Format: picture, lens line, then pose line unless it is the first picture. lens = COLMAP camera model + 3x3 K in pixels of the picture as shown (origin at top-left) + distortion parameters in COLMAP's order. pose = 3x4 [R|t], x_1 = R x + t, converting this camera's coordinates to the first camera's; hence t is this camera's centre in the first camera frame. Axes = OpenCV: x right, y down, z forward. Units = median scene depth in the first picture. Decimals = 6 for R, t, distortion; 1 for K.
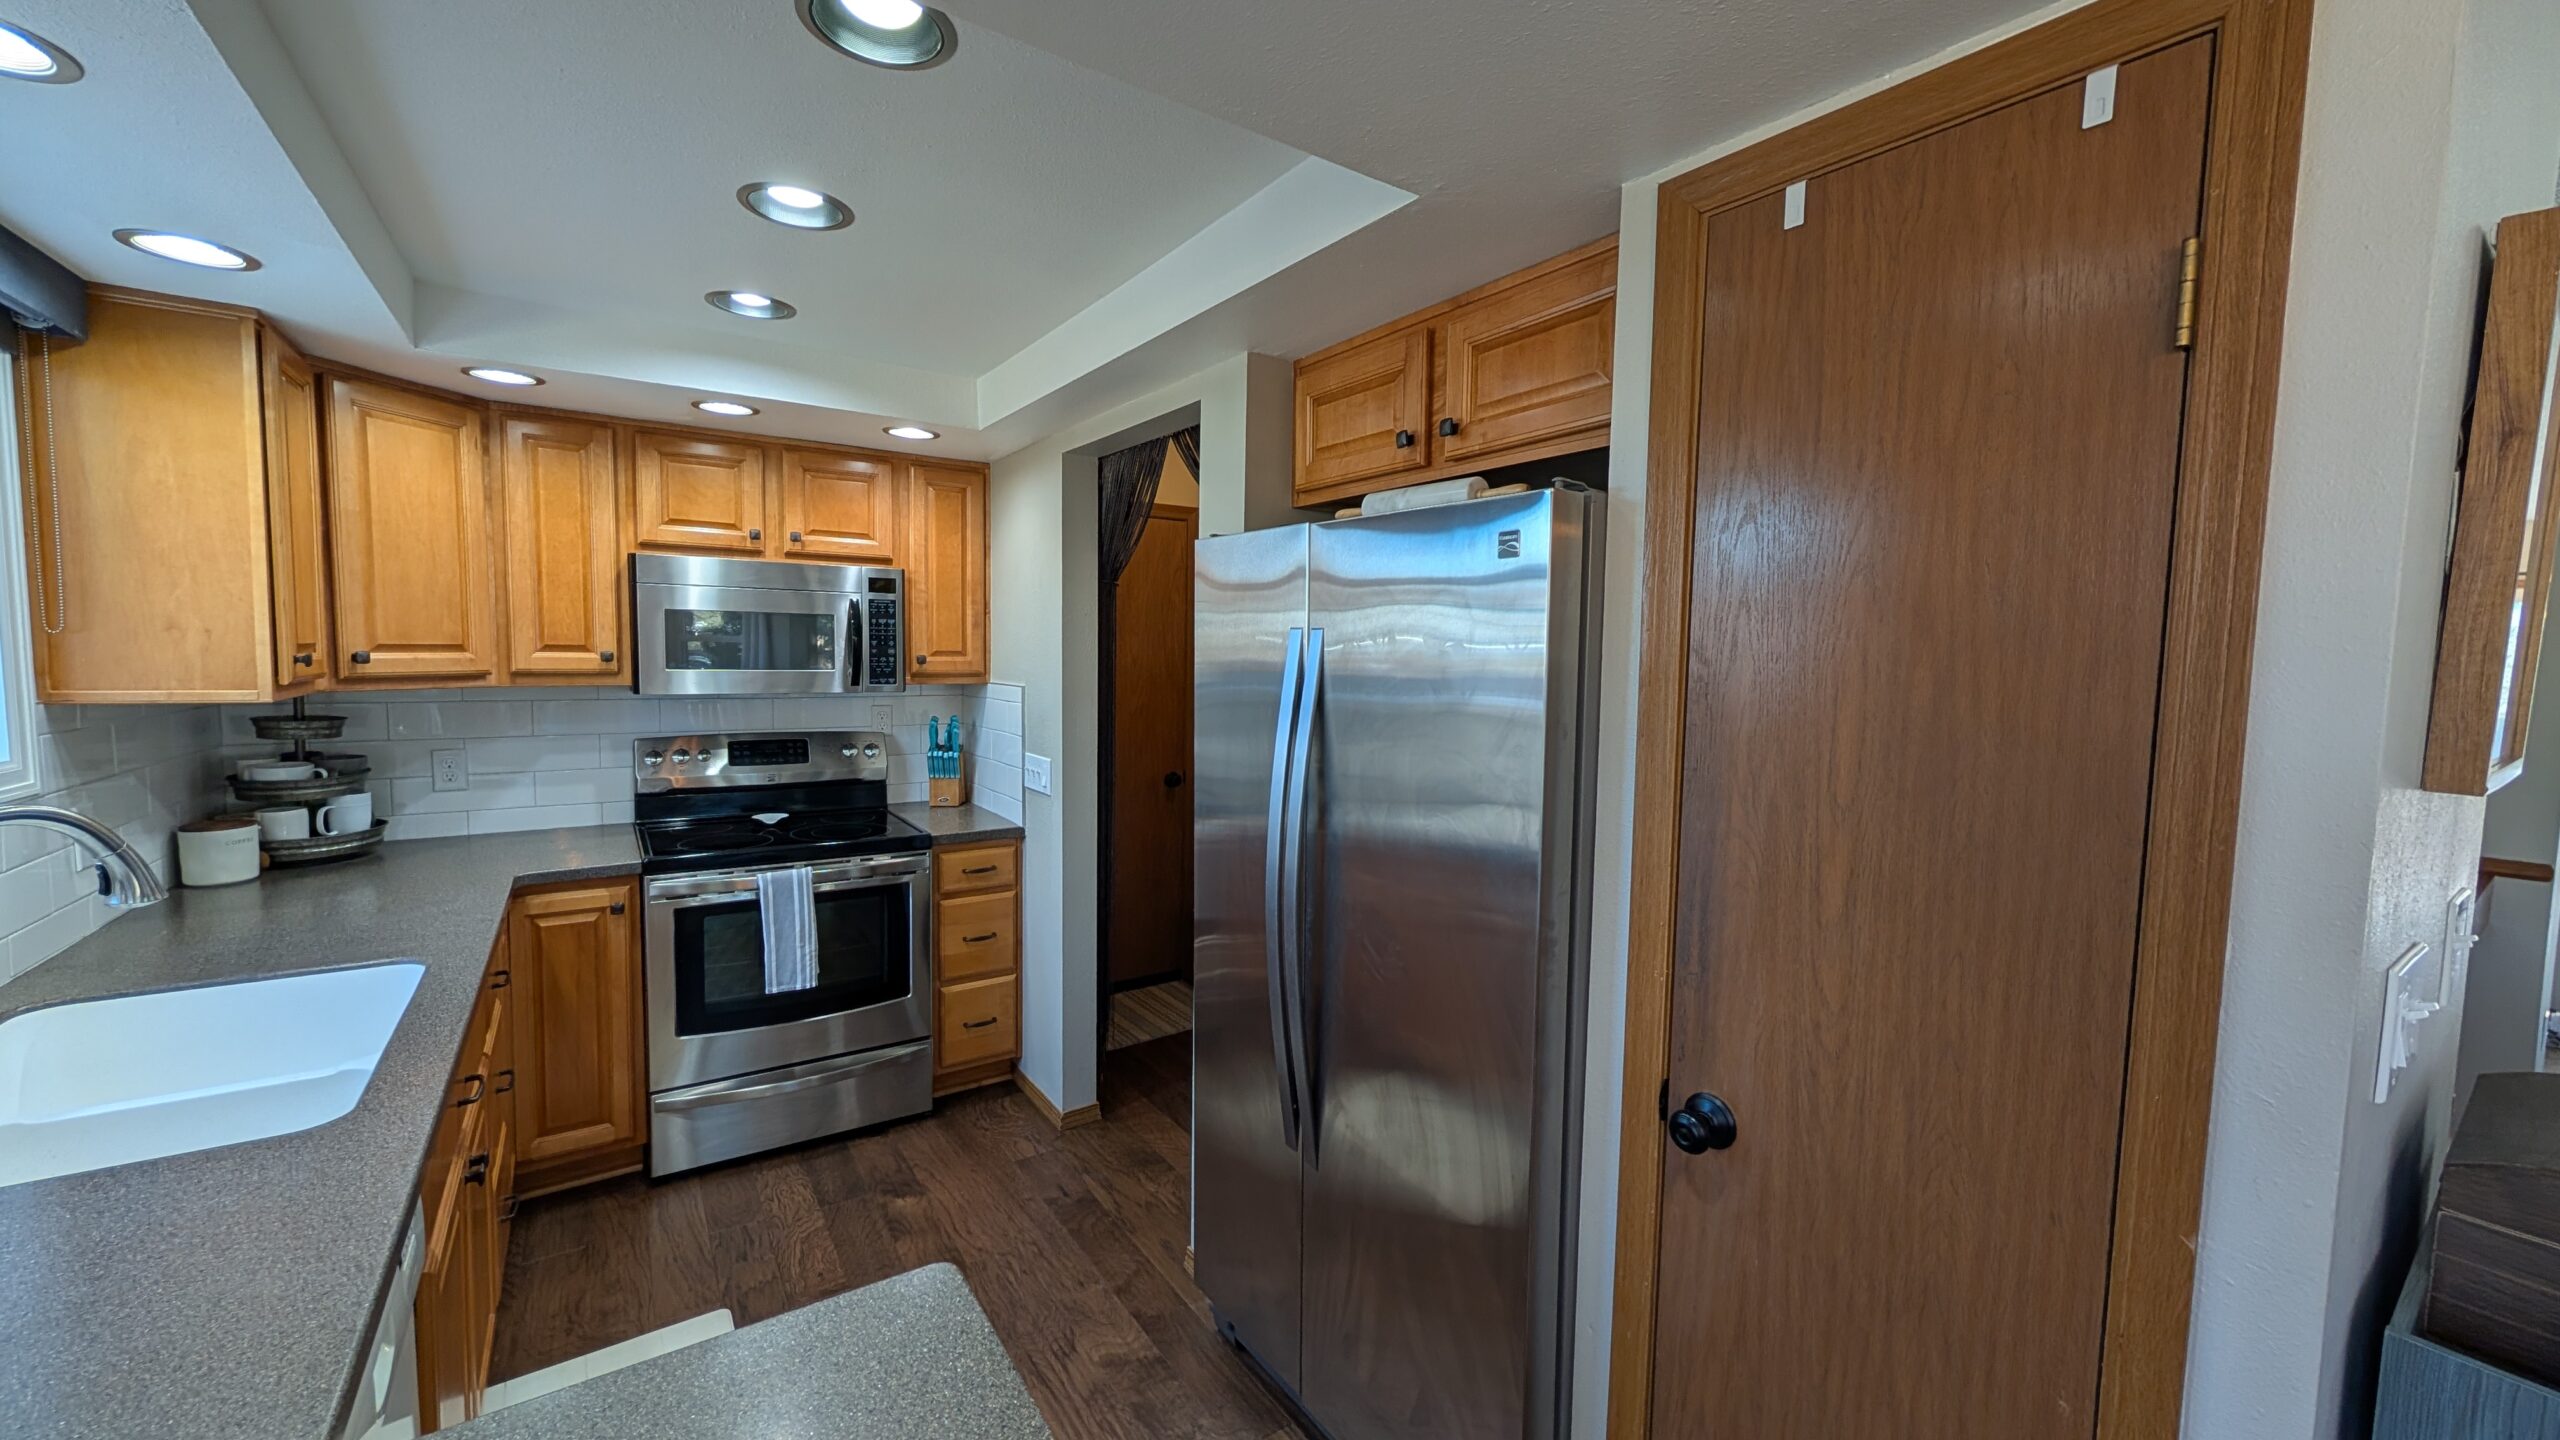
lens RADIAL K [[959.8, 0, 1271.0], [0, 959.8, 721.8], [0, 0, 1]] dist [0.001640, 0.000702]
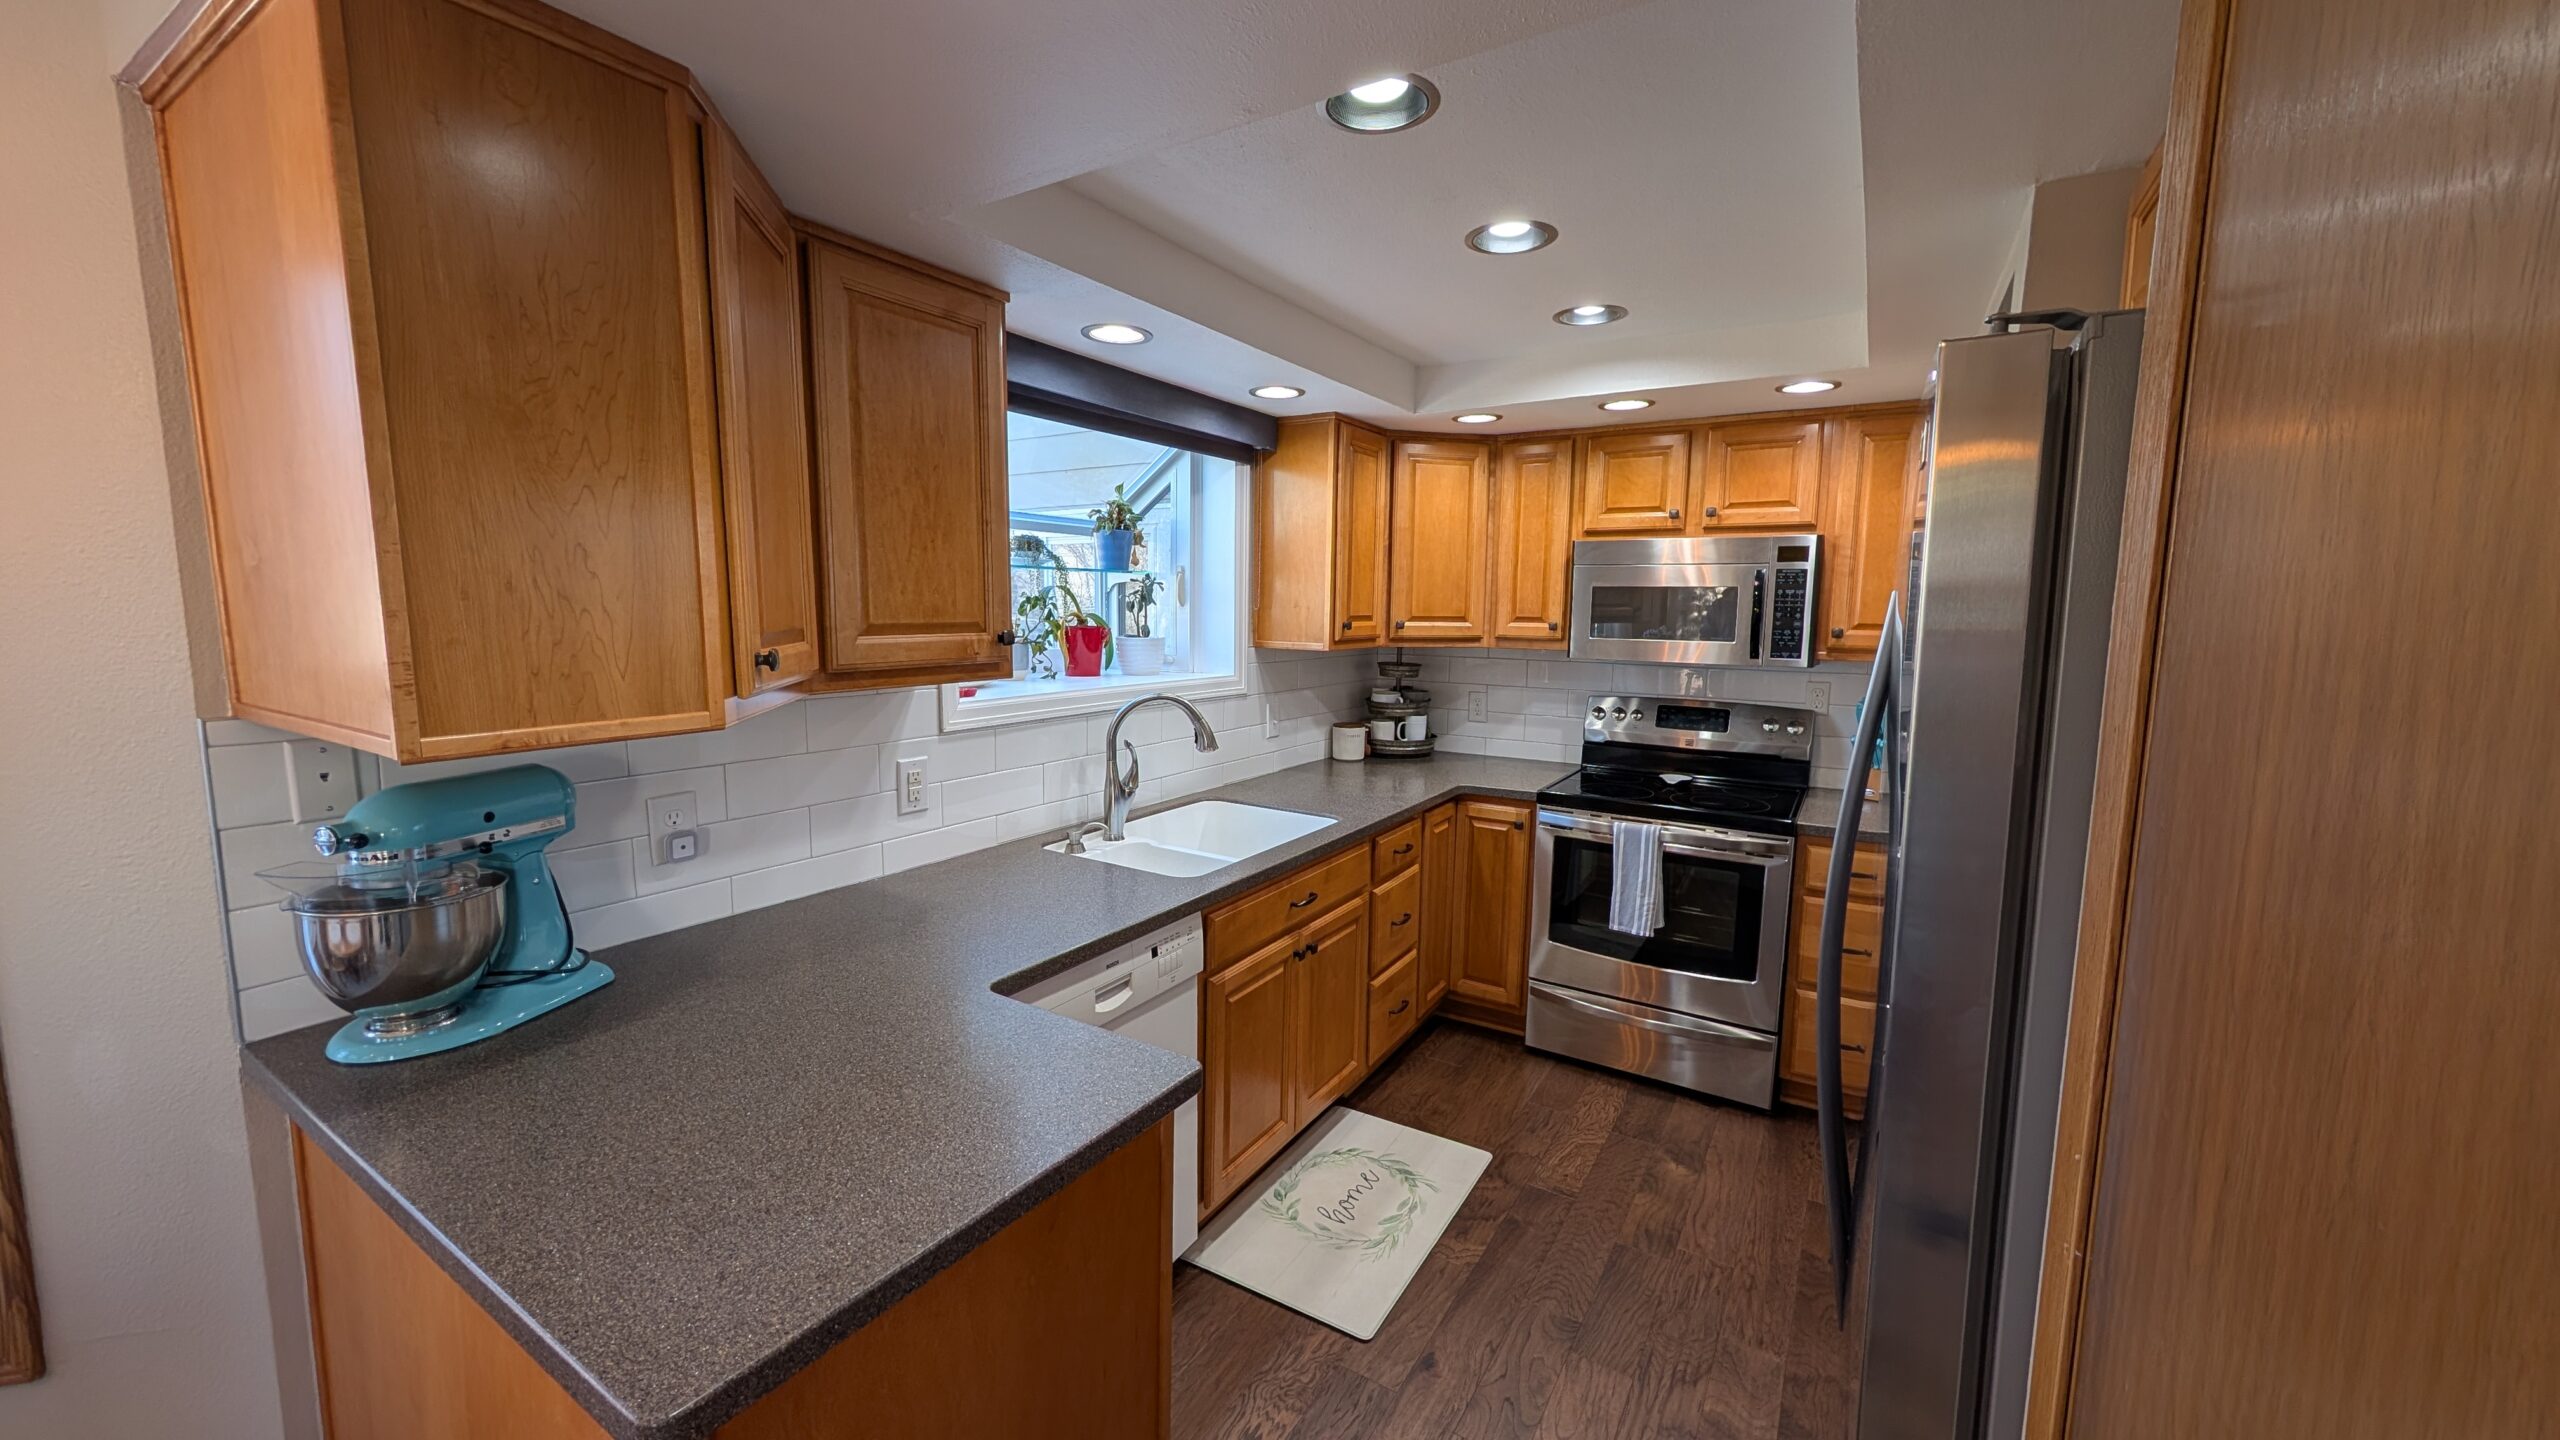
lens RADIAL K [[959.8, 0, 1277.7], [0, 959.8, 720.3], [0, 0, 1]] dist [0.001640, 0.000702]
pose [[0.397898, 0.099077, -0.912064, 0.324025], [-0.074712, 0.994349, 0.075422, -0.014523], [0.914382, 0.038132, 0.403052, 0.187188]]
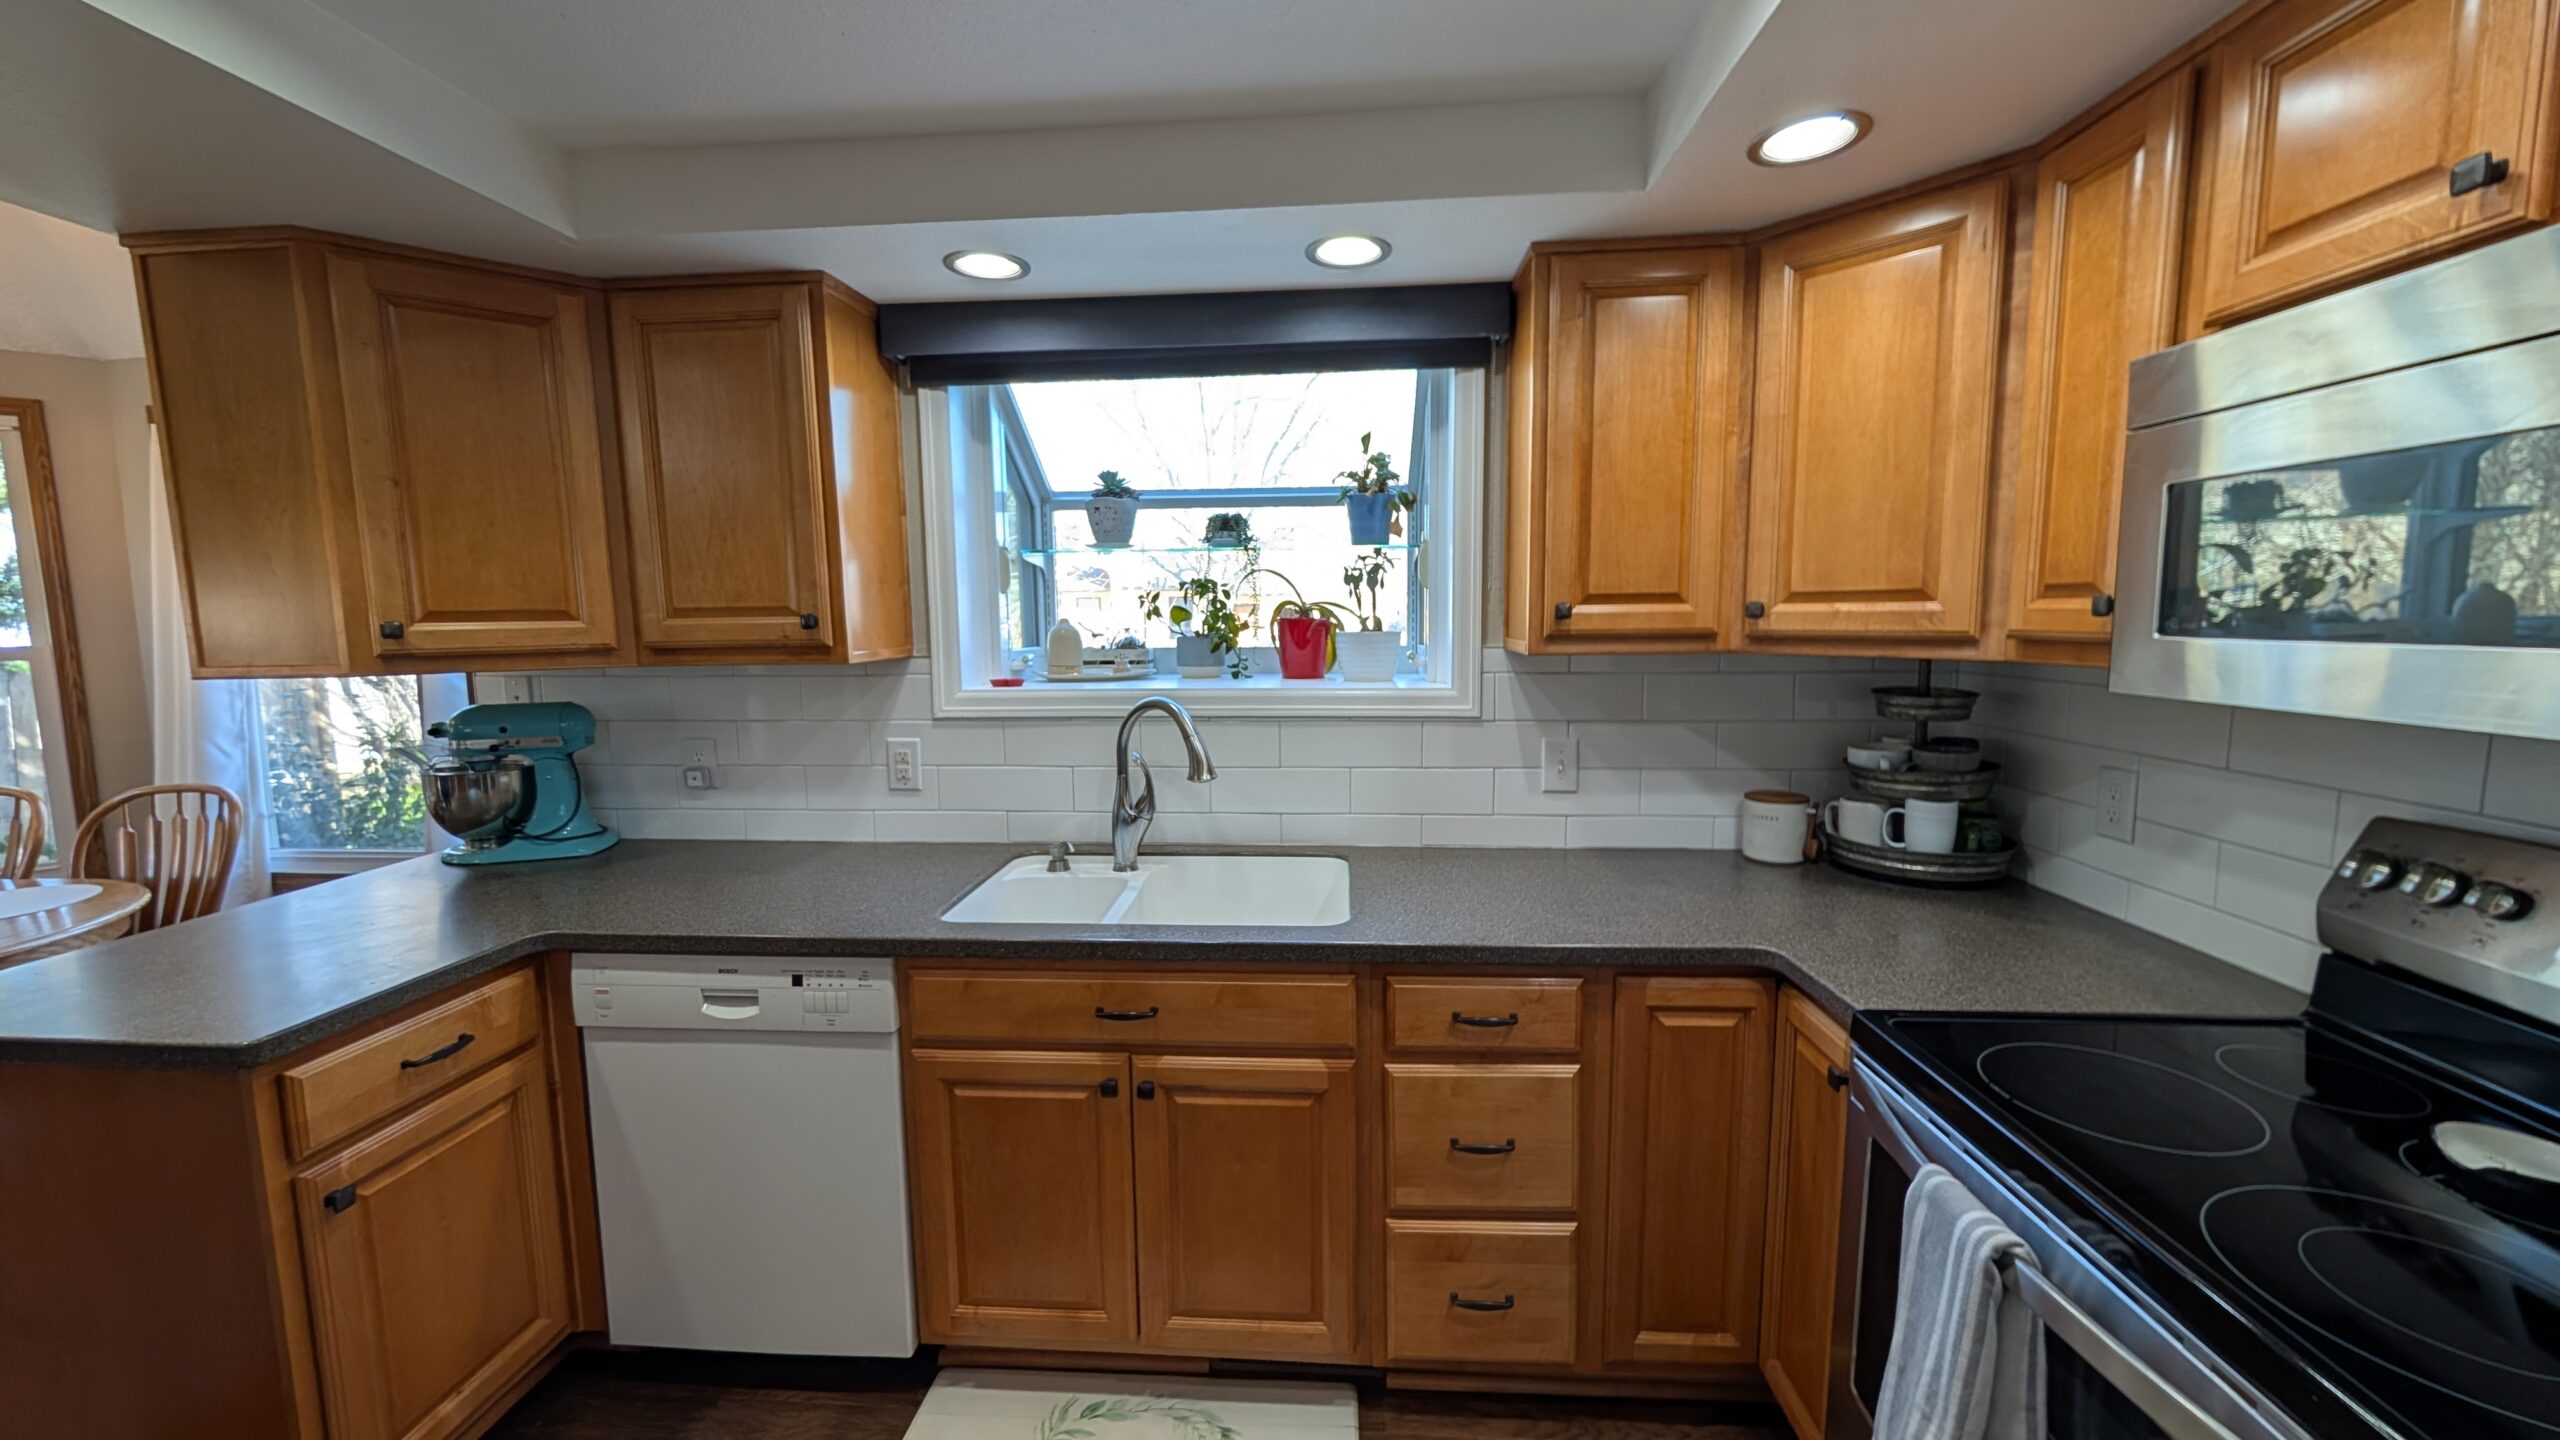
lens RADIAL K [[959.8, 0, 1283.3], [0, 959.8, 720.7], [0, 0, 1]] dist [0.001640, 0.000702]
pose [[-0.626087, 0.076359, -0.776006, -0.084775], [-0.059099, 0.987684, 0.144870, -0.059186], [0.777511, 0.136562, -0.613863, 1.027086]]
